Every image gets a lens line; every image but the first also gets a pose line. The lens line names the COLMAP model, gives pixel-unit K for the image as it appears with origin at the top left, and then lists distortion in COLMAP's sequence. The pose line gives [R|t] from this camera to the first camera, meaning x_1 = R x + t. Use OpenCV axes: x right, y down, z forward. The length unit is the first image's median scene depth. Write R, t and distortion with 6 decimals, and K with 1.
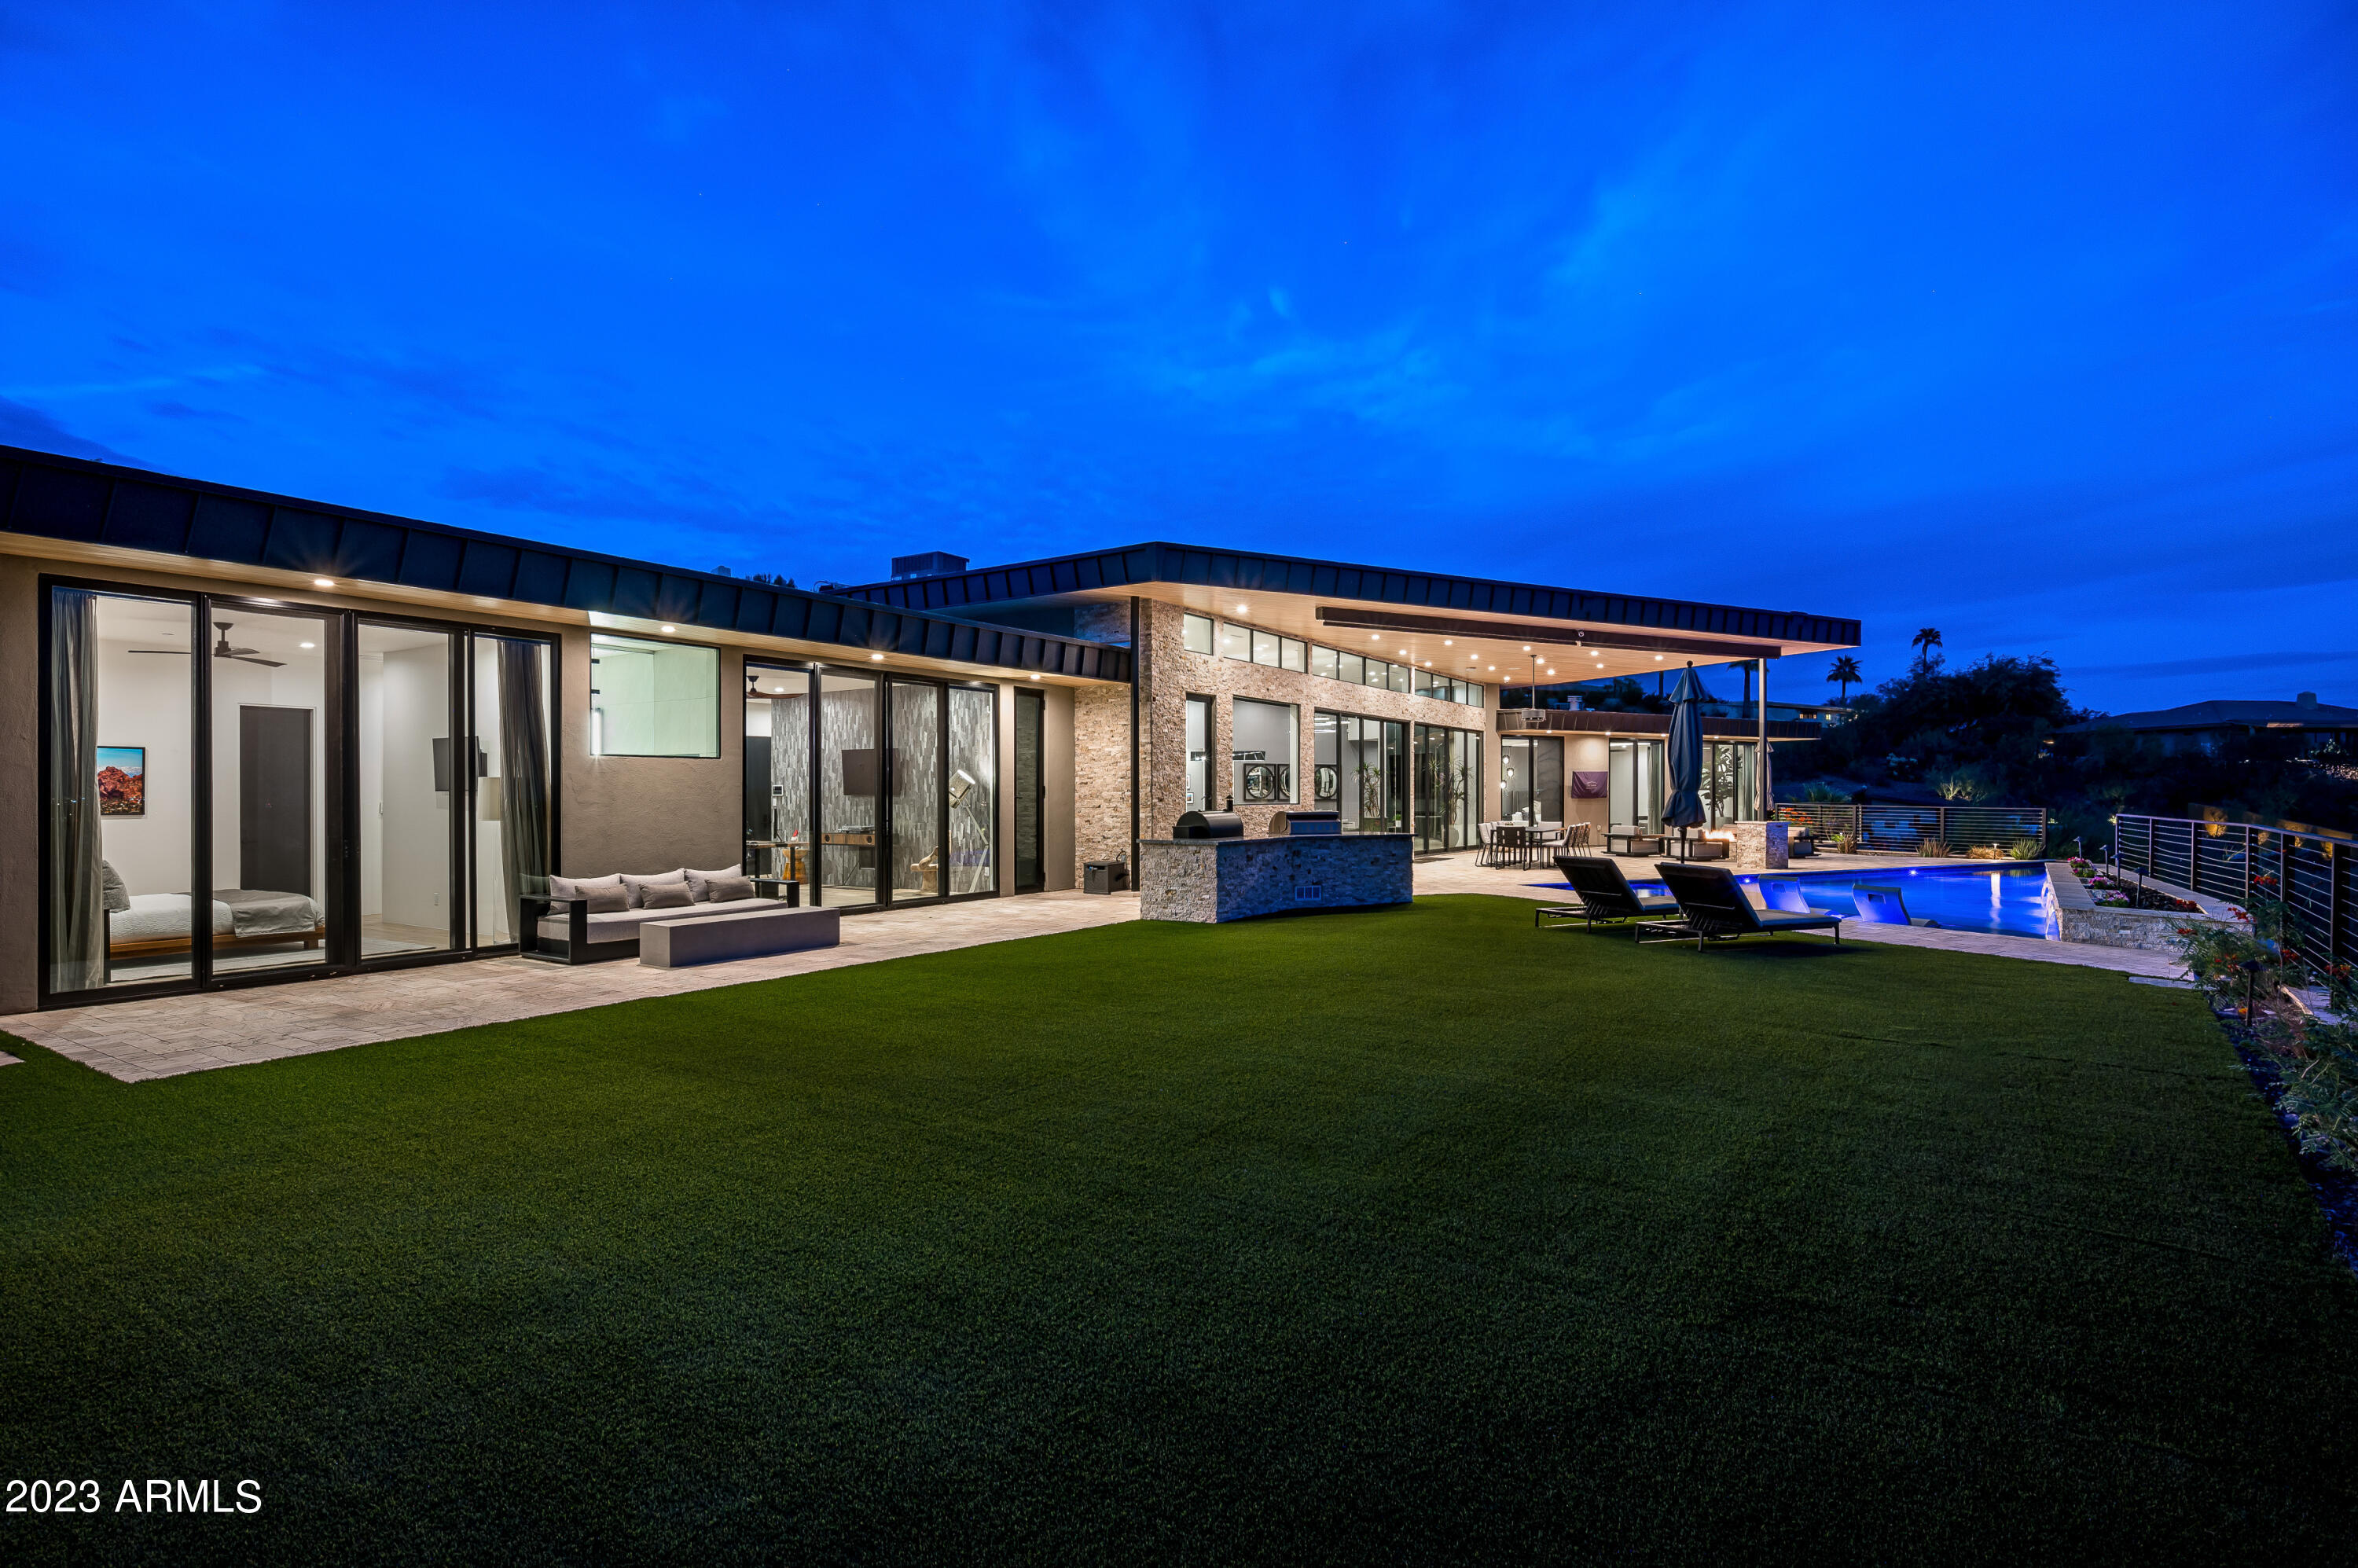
lens RADIAL K [[1137.6, 0, 1194.8], [0, 1137.6, 793.5], [0, 0, 1]] dist [0.014306, -0.000375]
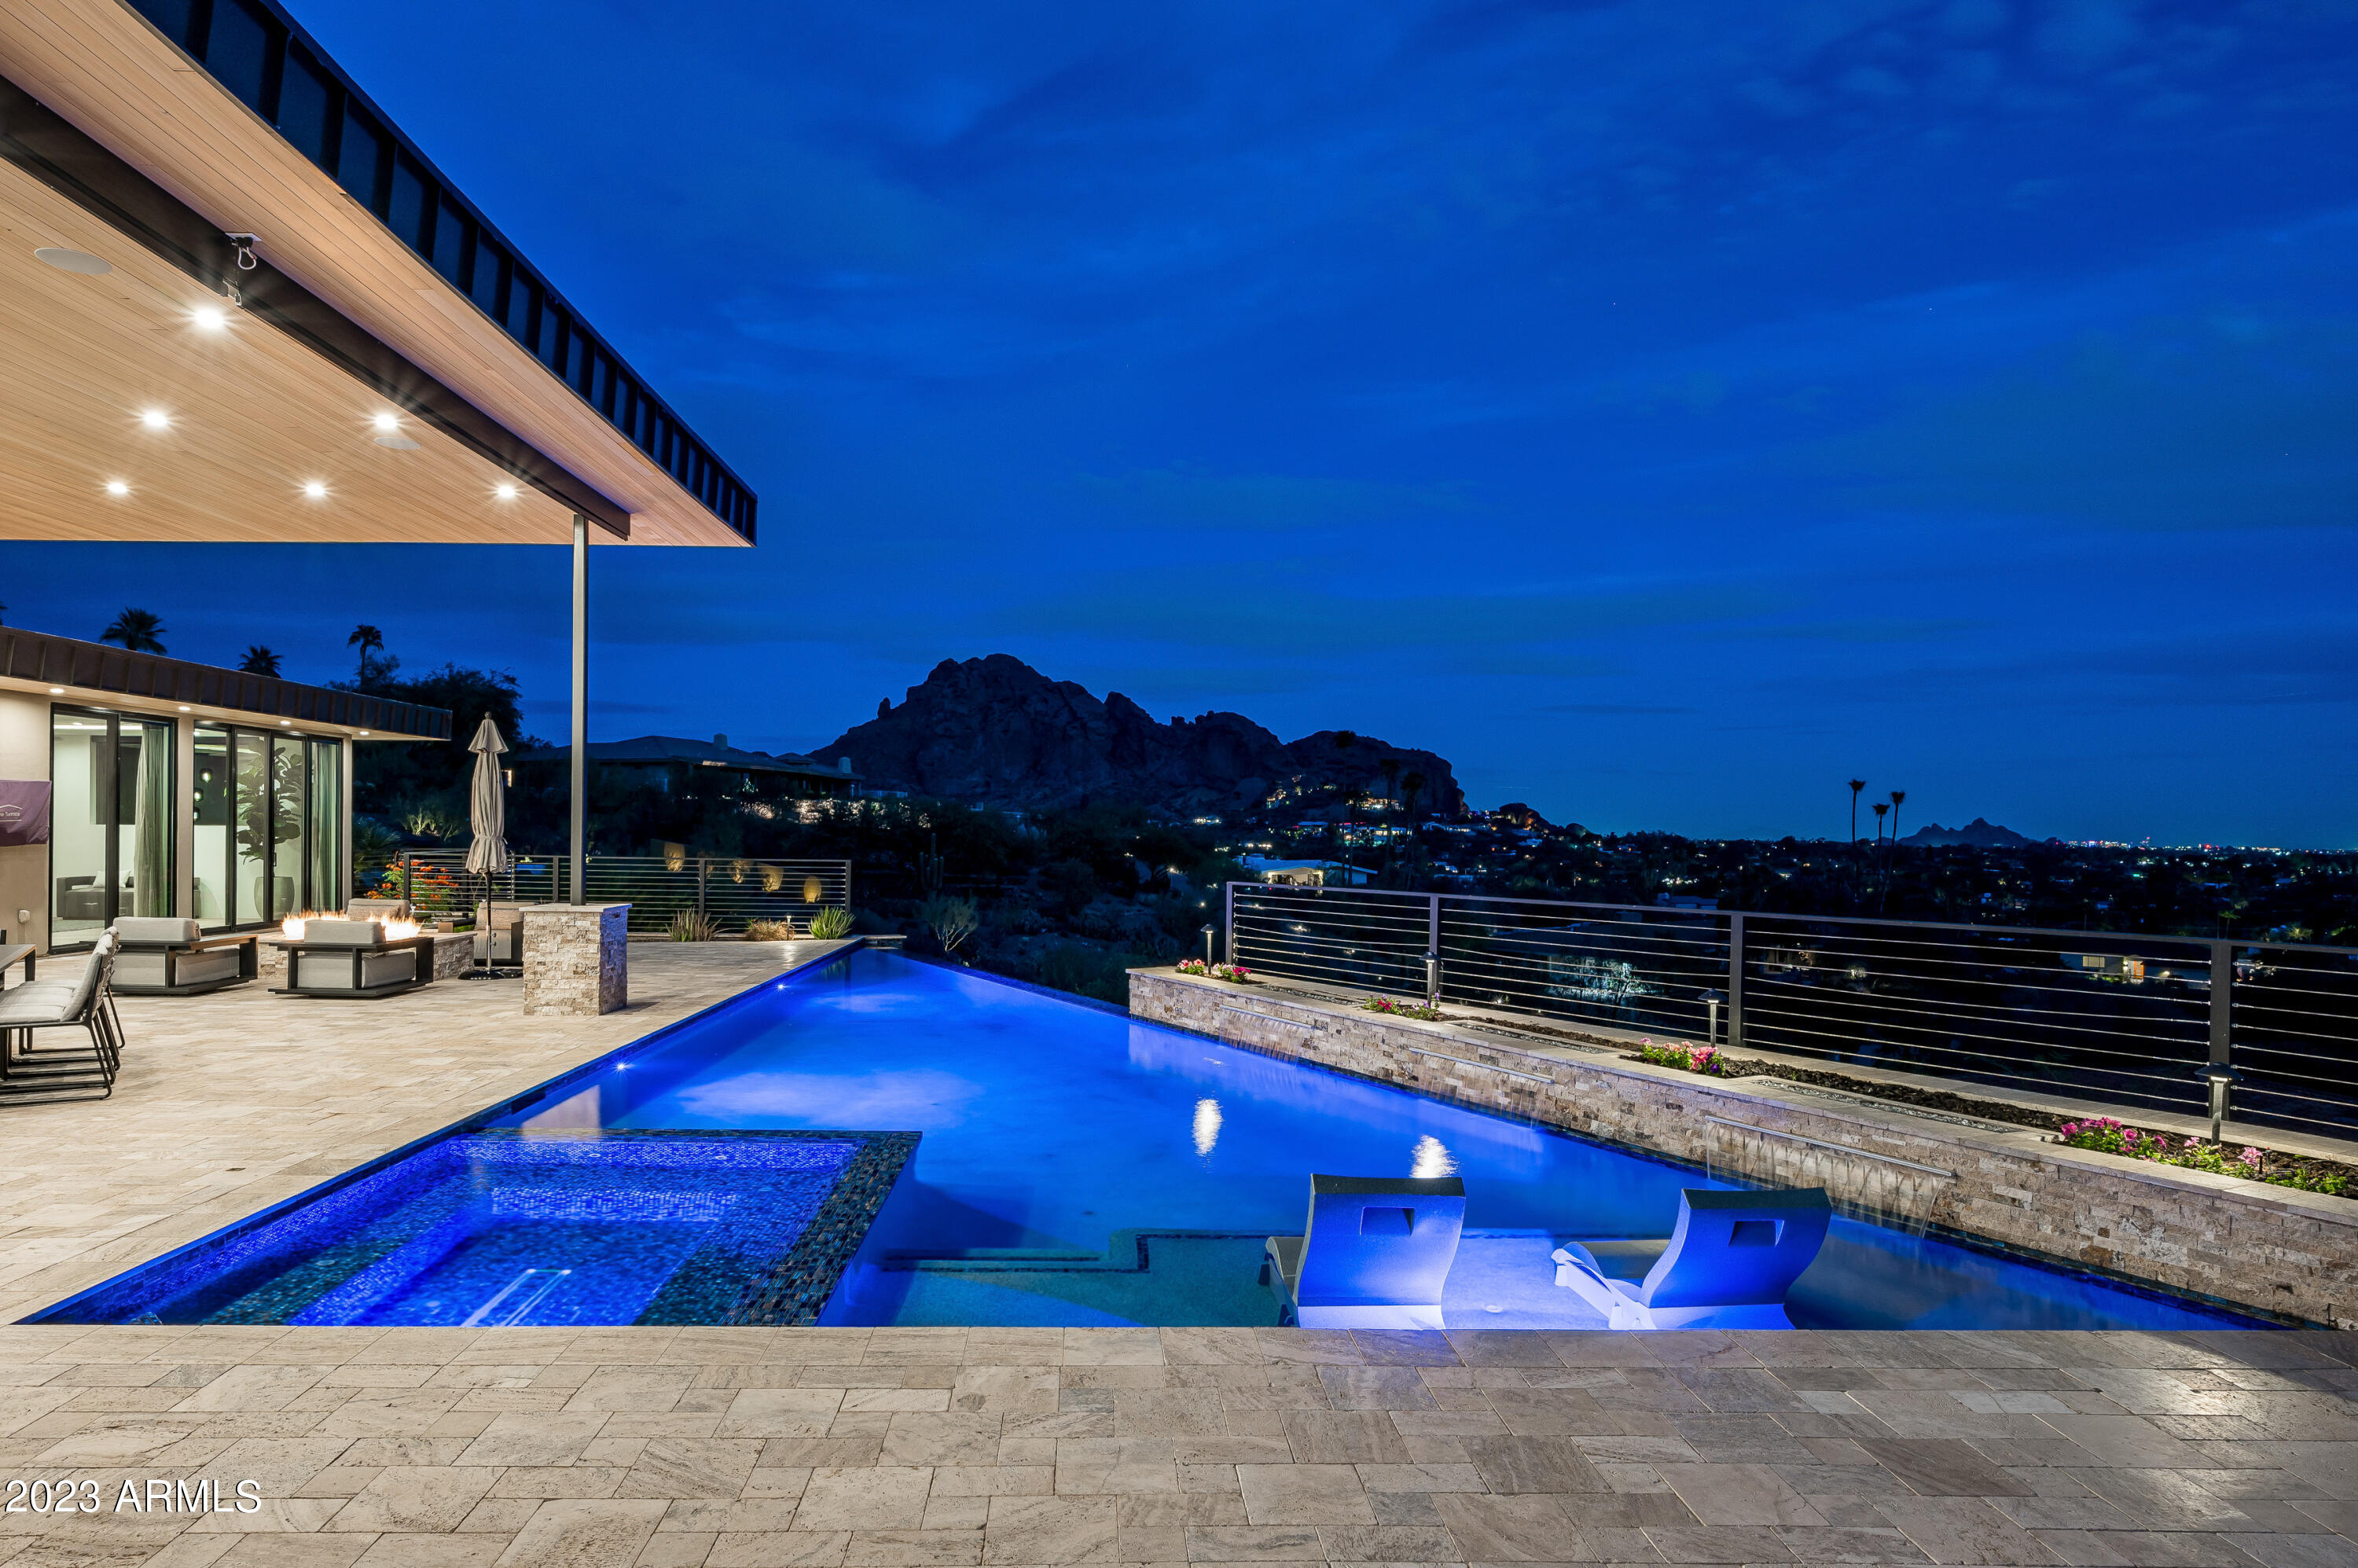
lens RADIAL K [[1304.5, 0, 1135.2], [0, 1304.5, 812.1], [0, 0, 1]] dist [0.008252, -0.000757]
pose [[0.421195, 0.016629, 0.906818, 0.032636], [-0.008747, 0.999860, -0.014272, -0.001781], [-0.906928, -0.001921, 0.421281, 0.154597]]
